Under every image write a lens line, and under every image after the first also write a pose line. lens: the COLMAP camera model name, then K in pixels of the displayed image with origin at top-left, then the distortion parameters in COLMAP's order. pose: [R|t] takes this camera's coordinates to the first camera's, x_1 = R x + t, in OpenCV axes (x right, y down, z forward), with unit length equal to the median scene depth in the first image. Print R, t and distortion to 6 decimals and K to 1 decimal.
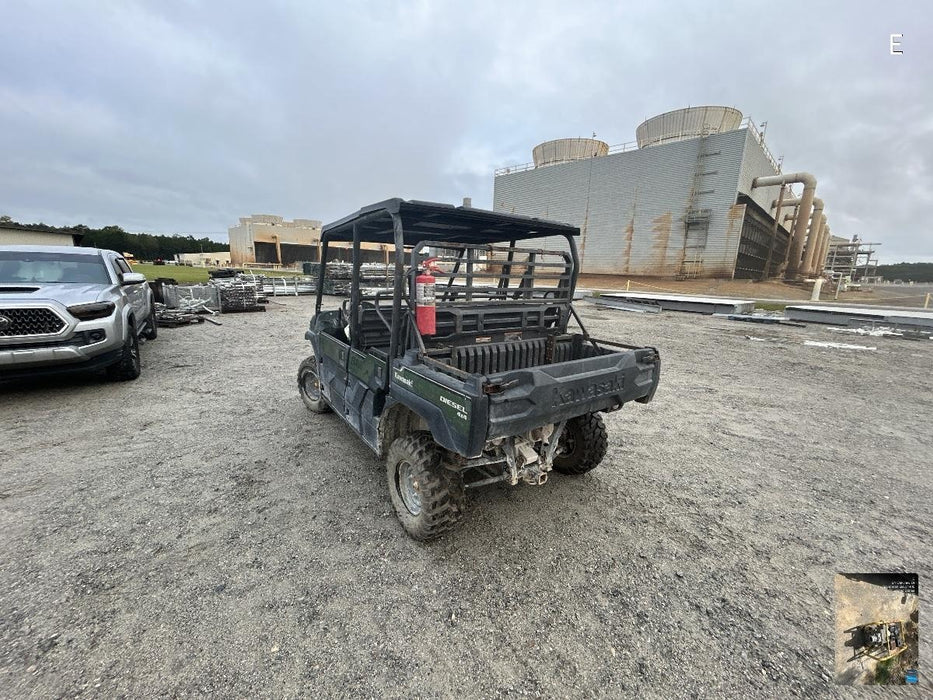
lens RADIAL K [[372.3, 0, 466.5], [0, 372.3, 350.0], [0, 0, 1]] dist [-0.001499, -0.000058]
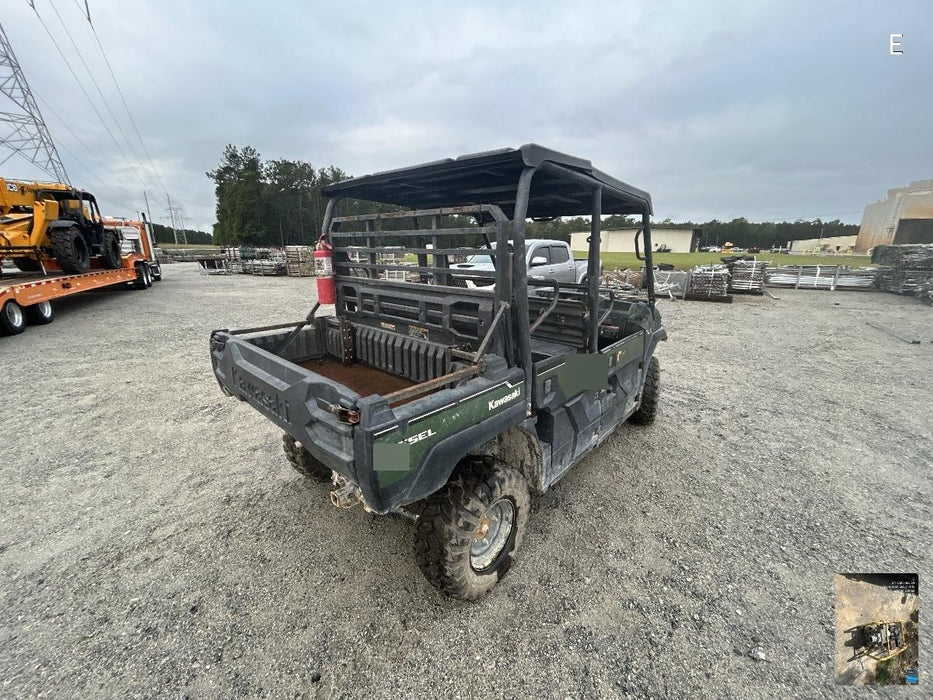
lens RADIAL K [[375.3, 0, 466.5], [0, 375.3, 350.0], [0, 0, 1]] dist [-0.000413, 0.000210]
pose [[0.225344, 0.226917, -0.947485, 0.908974], [-0.200042, 0.962555, 0.182949, -0.166782], [0.953521, 0.148311, 0.262299, 0.939608]]
